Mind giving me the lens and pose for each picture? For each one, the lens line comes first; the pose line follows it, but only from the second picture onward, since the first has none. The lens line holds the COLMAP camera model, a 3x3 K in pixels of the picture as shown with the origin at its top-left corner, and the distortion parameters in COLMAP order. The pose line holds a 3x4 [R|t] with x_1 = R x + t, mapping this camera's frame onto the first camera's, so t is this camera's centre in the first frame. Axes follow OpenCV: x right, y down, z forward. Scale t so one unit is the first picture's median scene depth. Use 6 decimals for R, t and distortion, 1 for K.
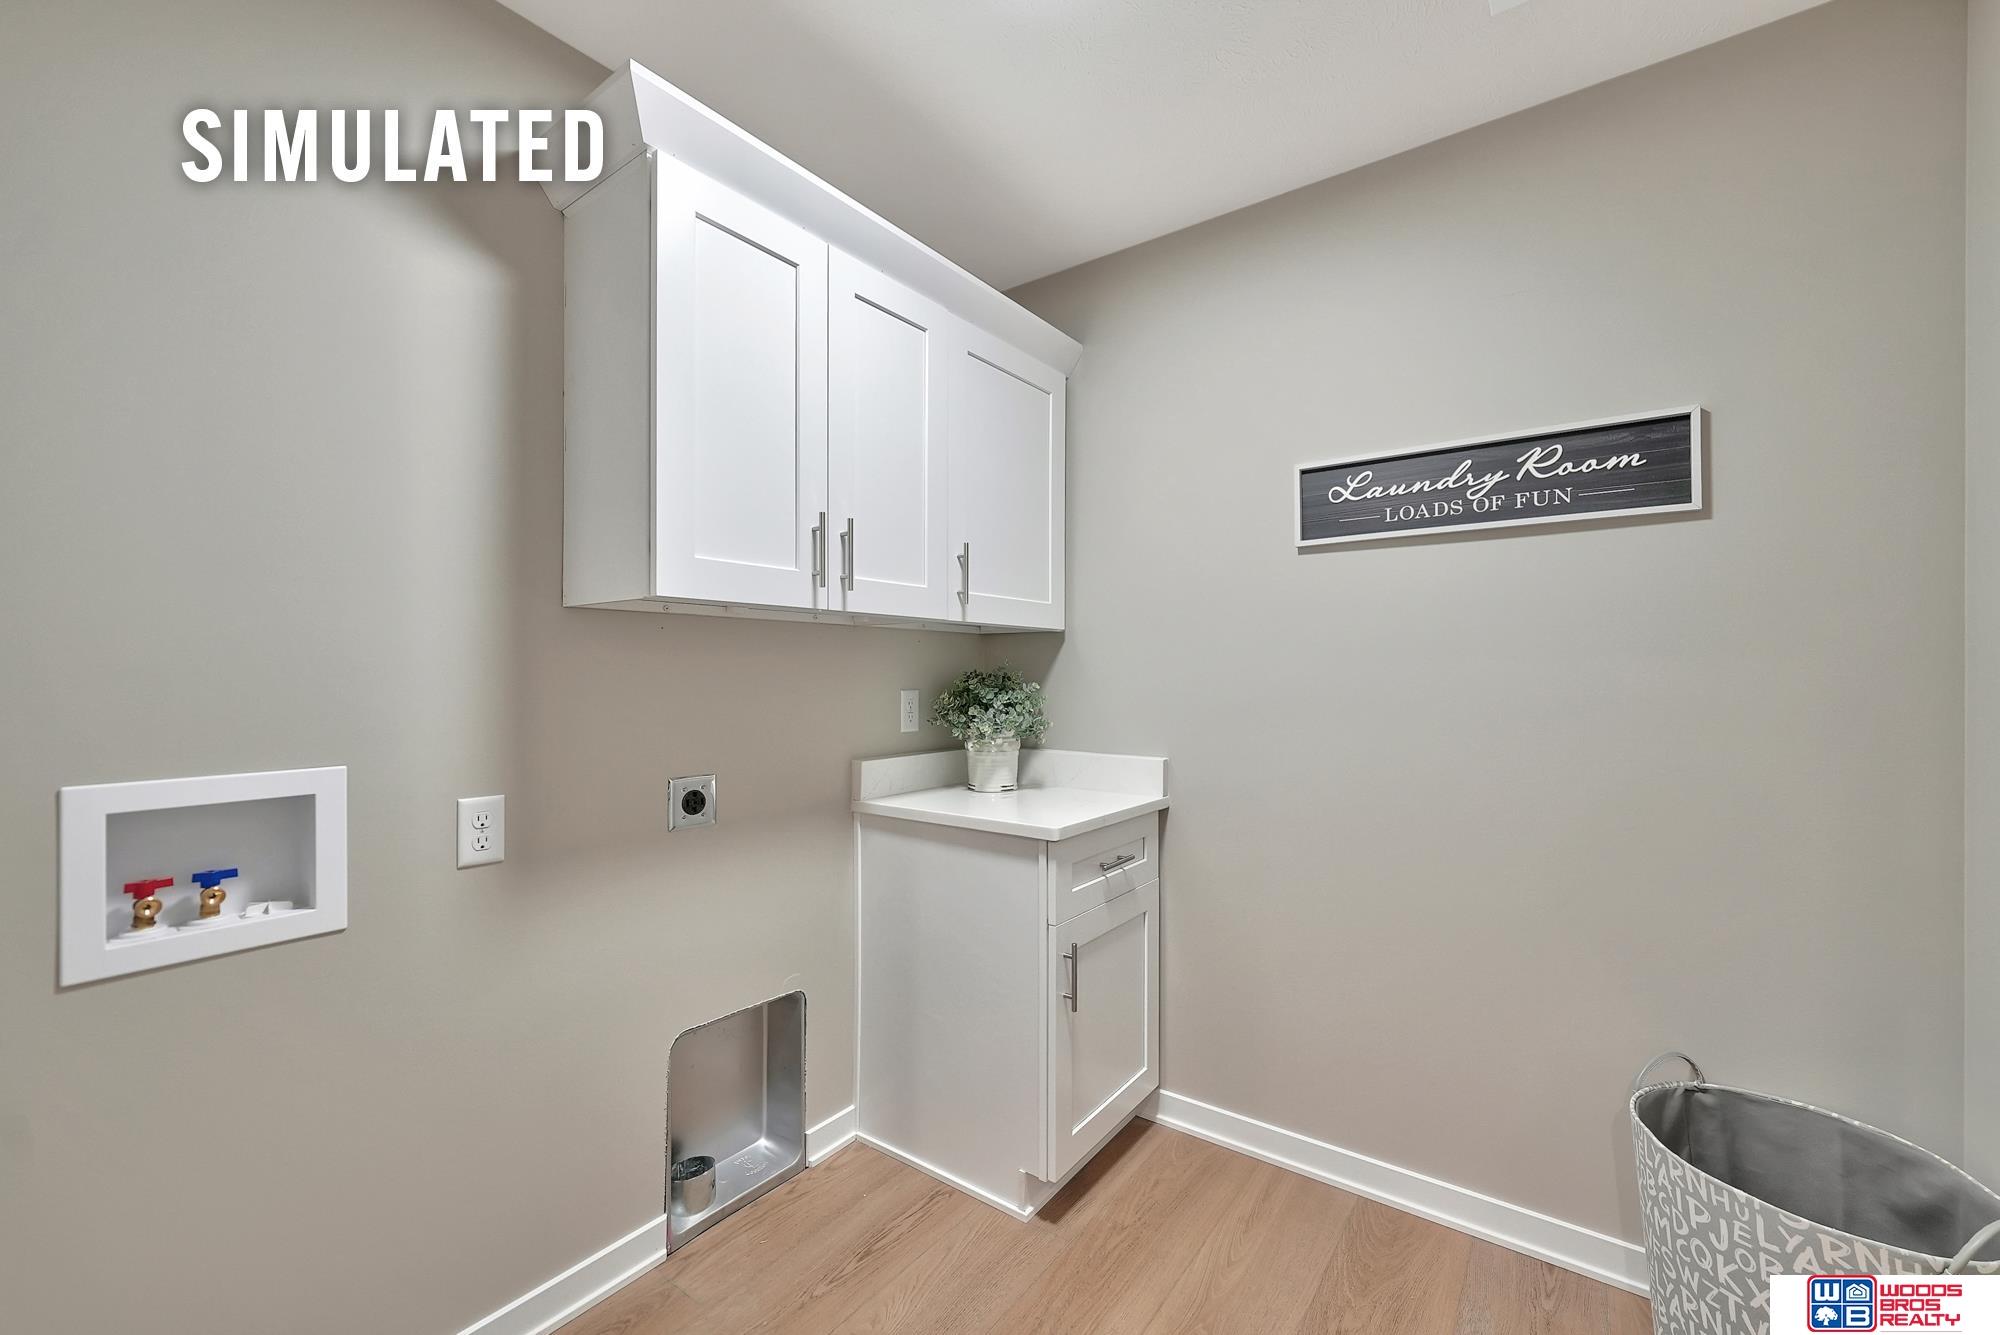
lens RADIAL K [[826.0, 0, 990.8], [0, 826.0, 673.6], [0, 0, 1]] dist [-0.004370, 0.000135]
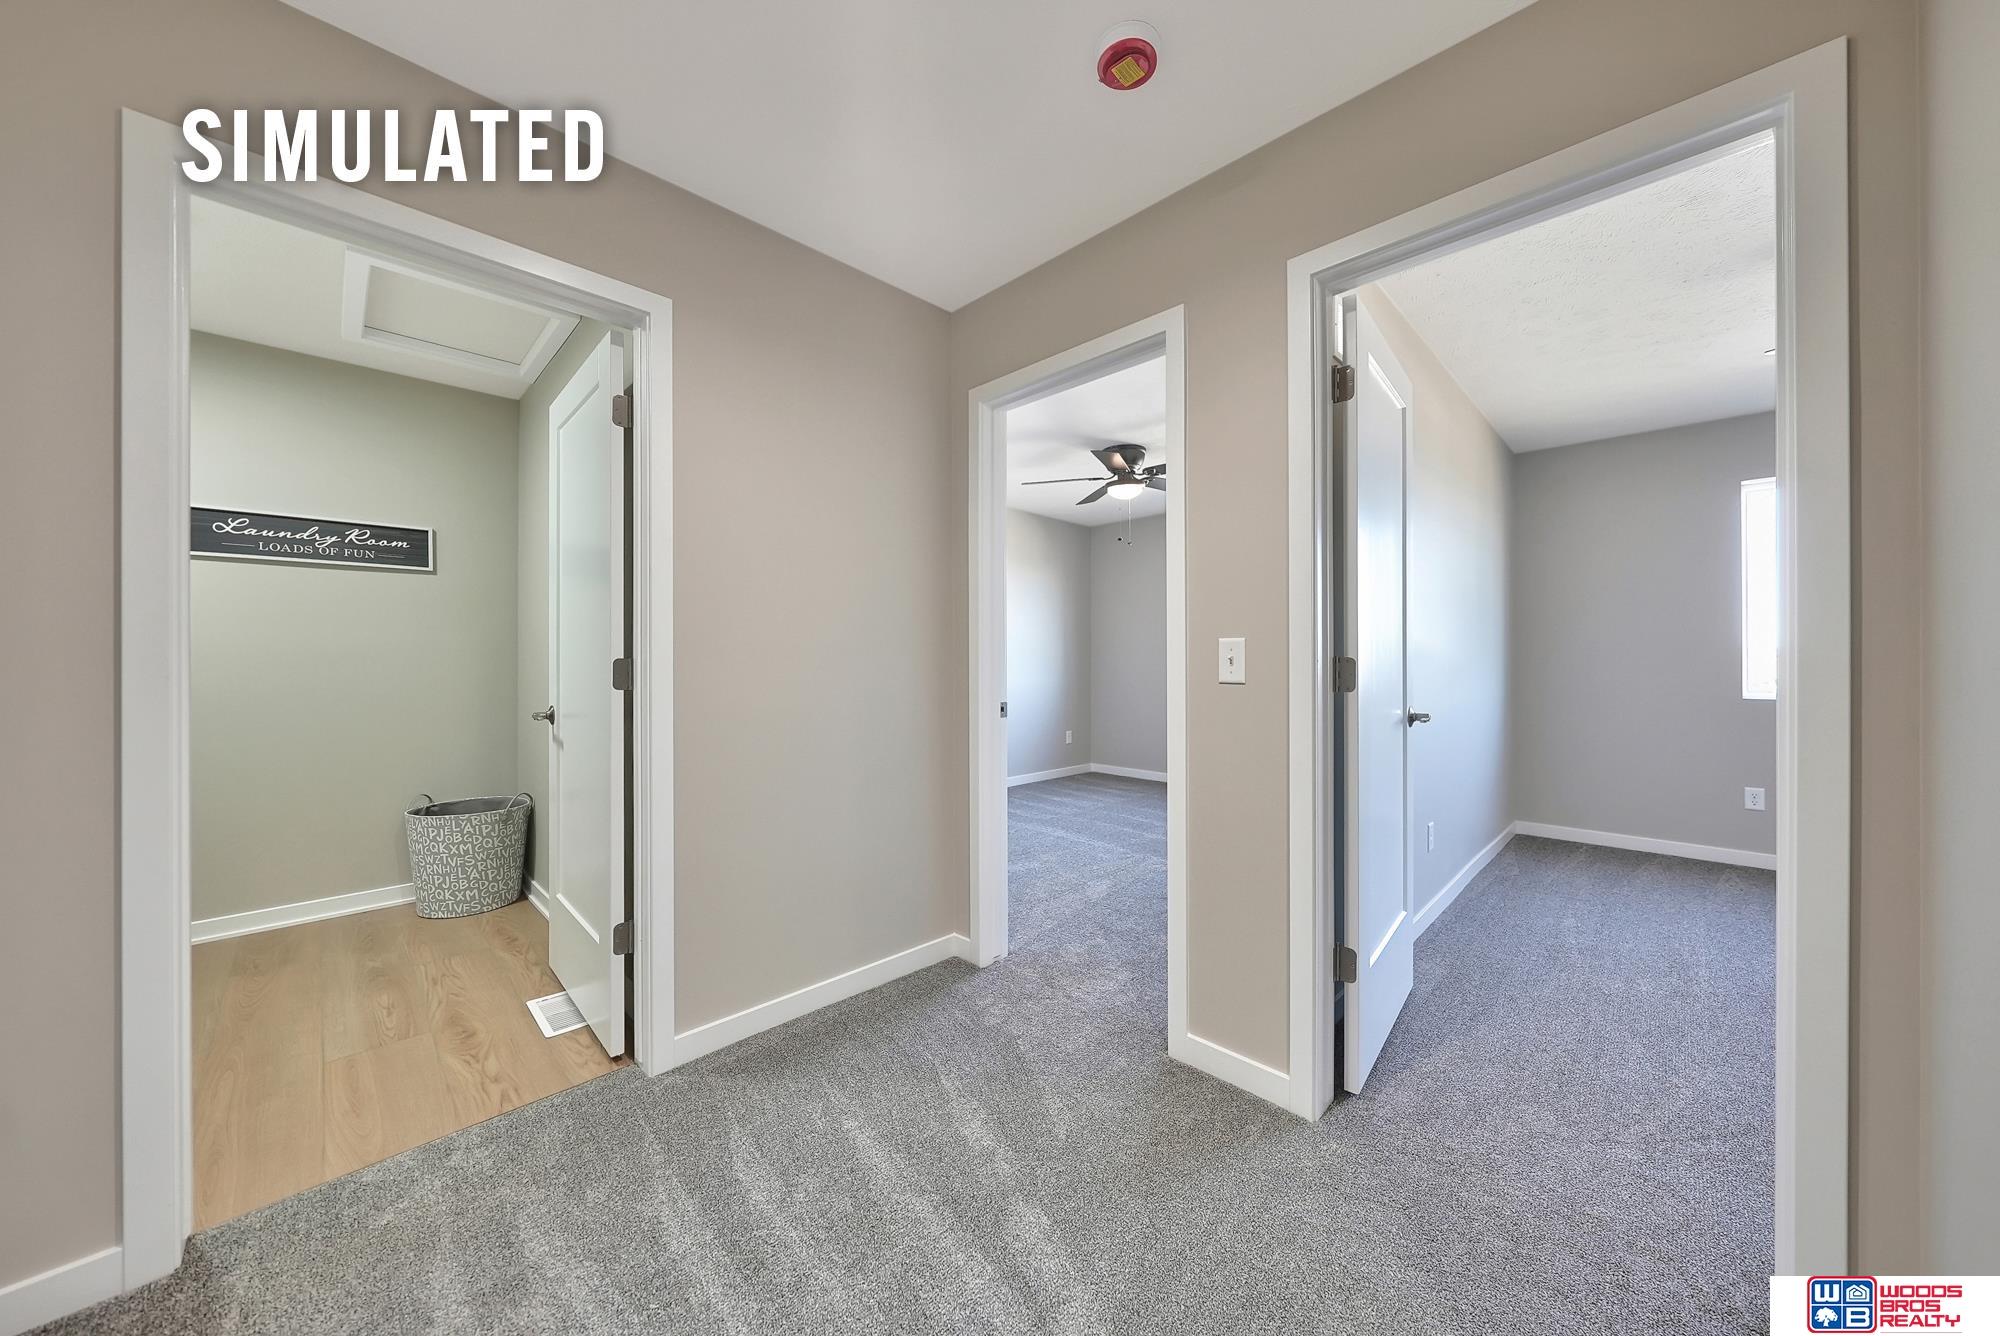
lens RADIAL K [[682.3, 0, 1007.0], [0, 682.3, 658.3], [0, 0, 1]] dist [-0.009926, 0.000063]
pose [[0.147272, -0.003679, 0.989089, -0.754032], [-0.005052, 0.999977, 0.004471, 0.037538], [-0.989083, -0.005656, 0.147250, -0.847481]]
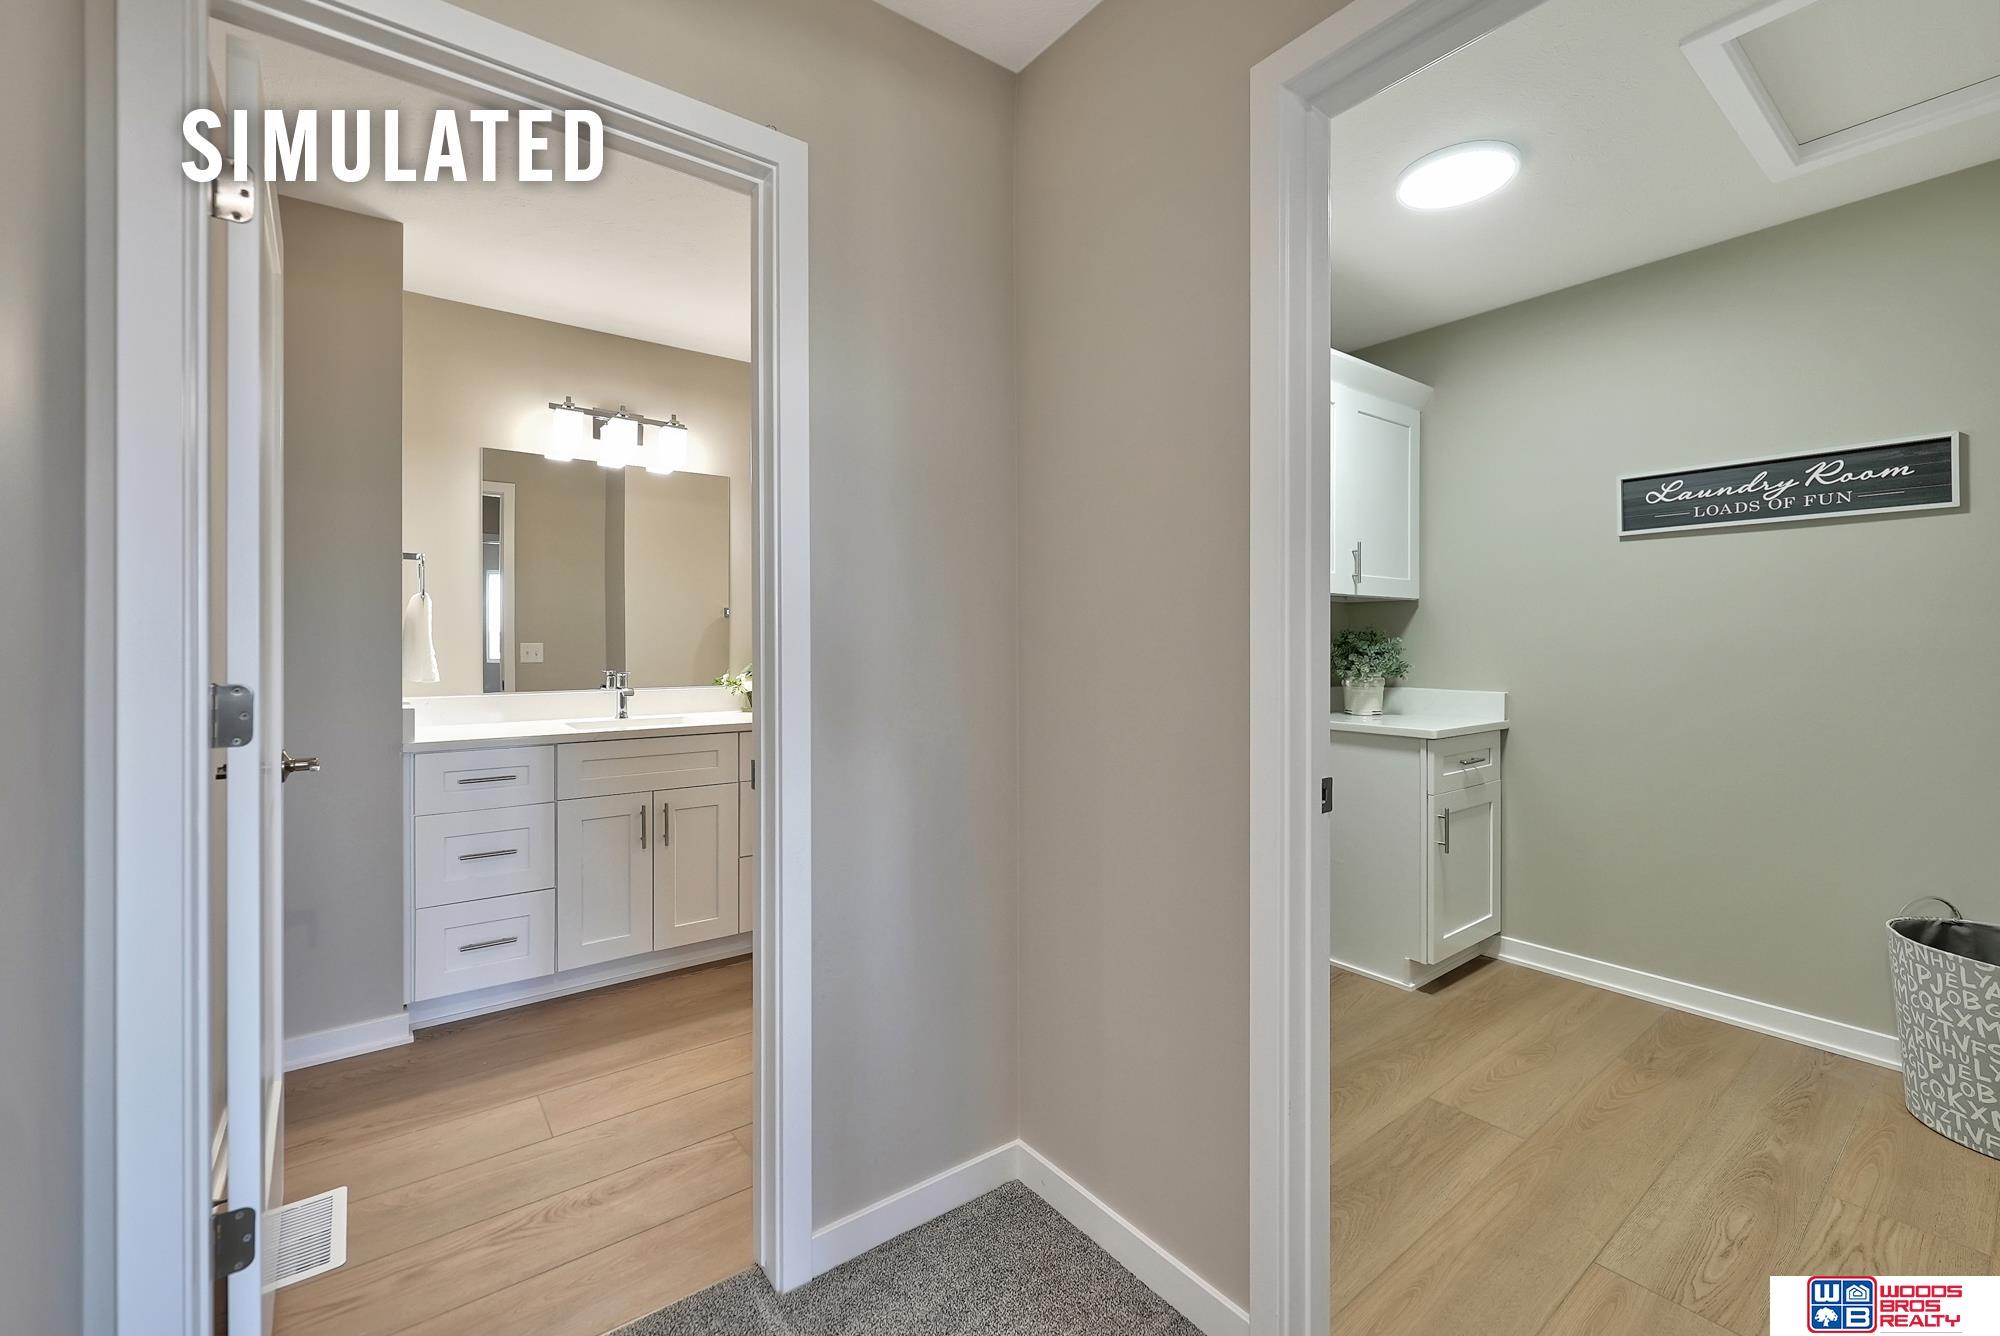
lens RADIAL K [[826.0, 0, 1003.3], [0, 826.0, 645.4], [0, 0, 1]] dist [-0.004370, 0.000135]
pose [[0.960885, -0.001144, -0.276945, -0.255549], [0.002761, 0.999981, 0.005448, 0.019169], [0.276934, -0.006000, 0.960870, -0.658192]]
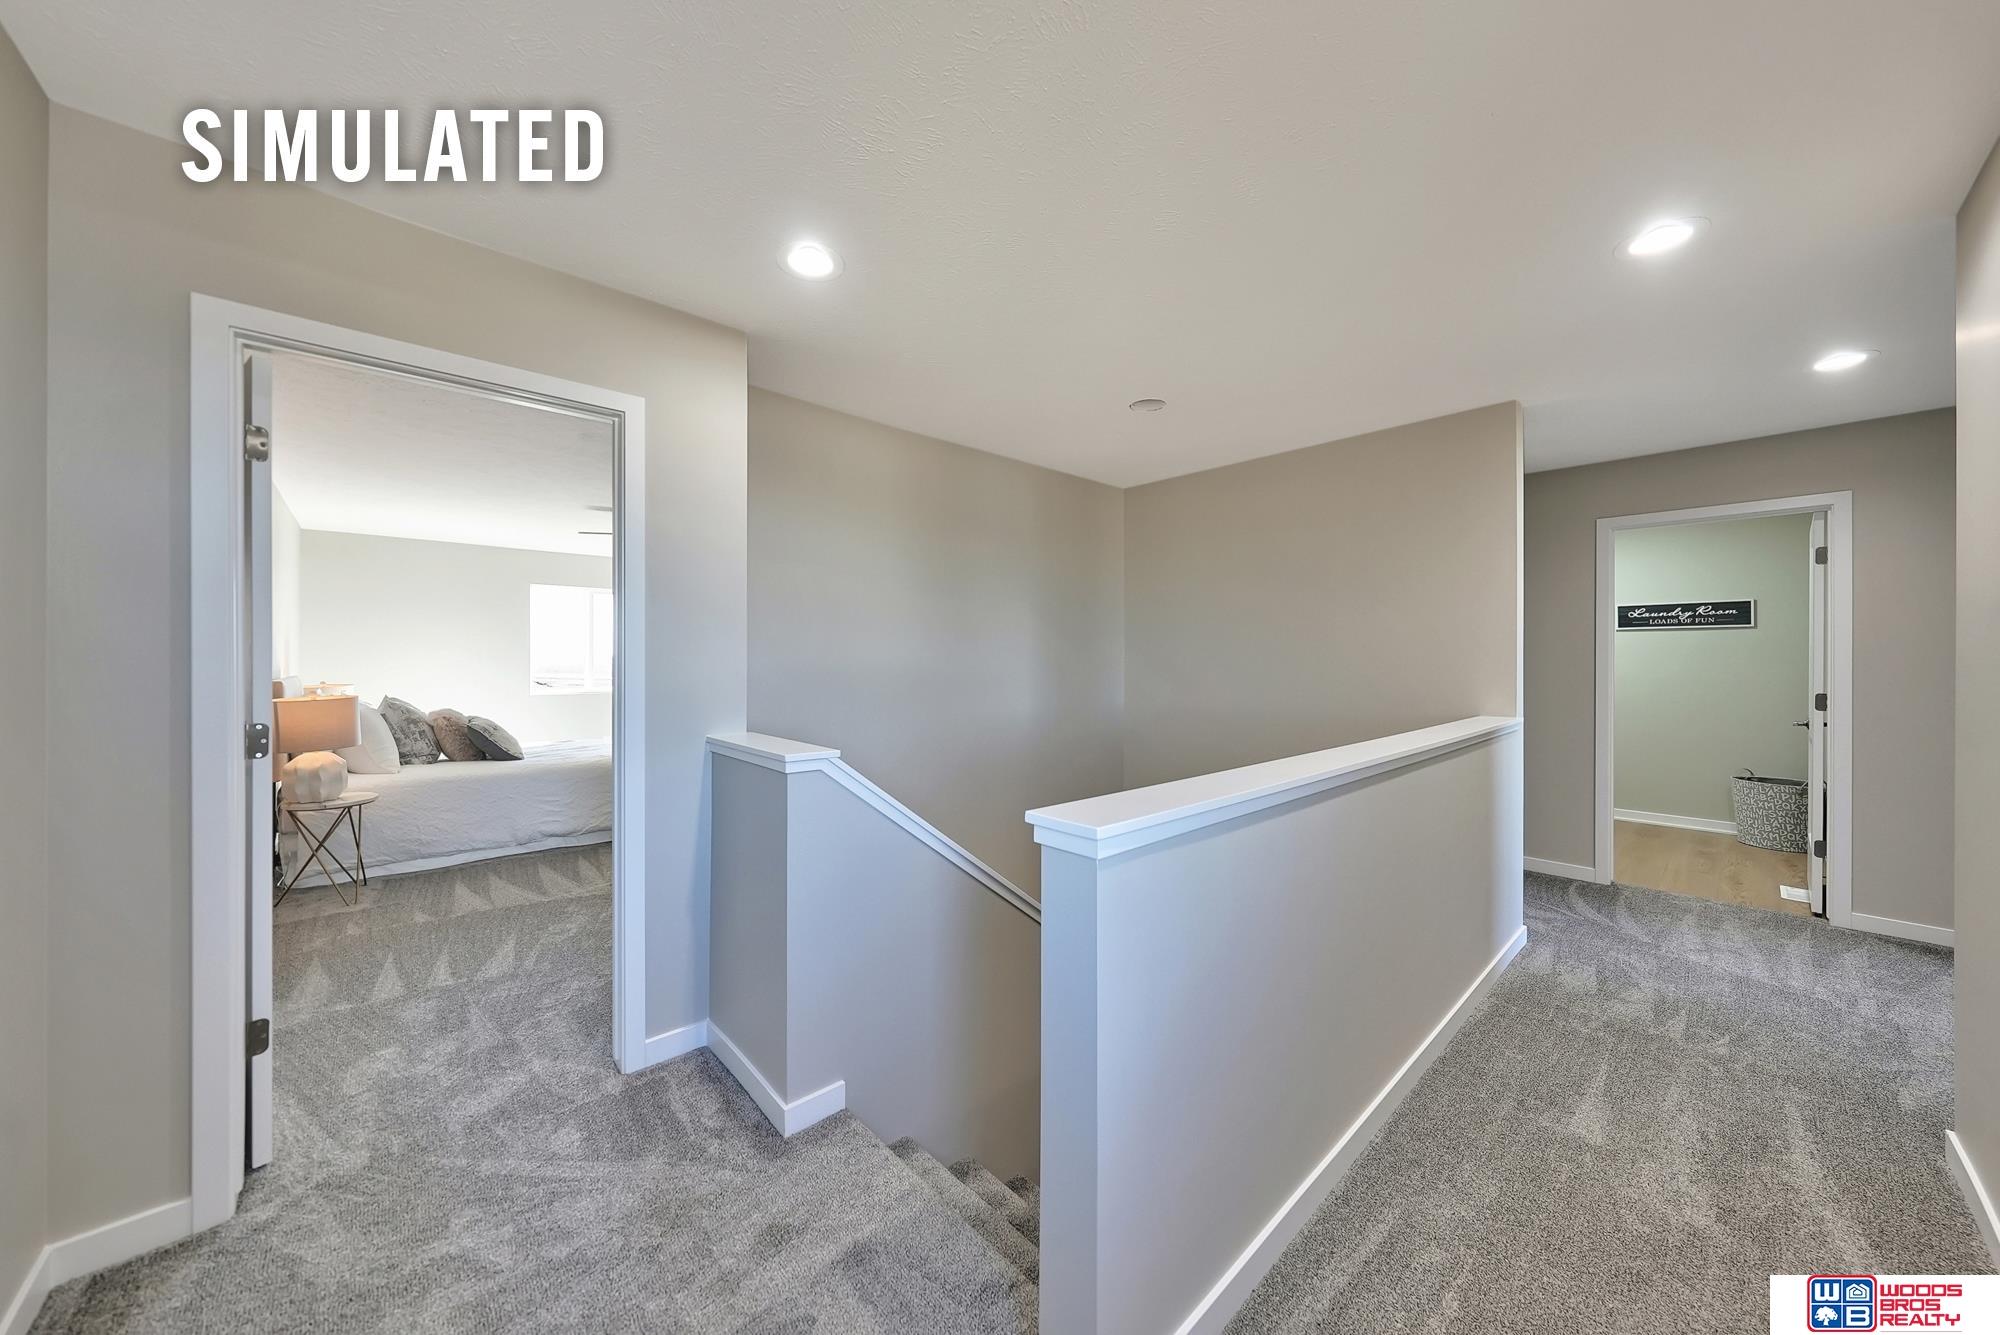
lens RADIAL K [[682.3, 0, 995.7], [0, 682.3, 662.3], [0, 0, 1]] dist [-0.009926, 0.000063]
pose [[0.978122, -0.003840, -0.207996, -1.644597], [0.005614, 0.999953, 0.007941, -0.065897], [0.207956, -0.008935, 0.978097, -2.380470]]
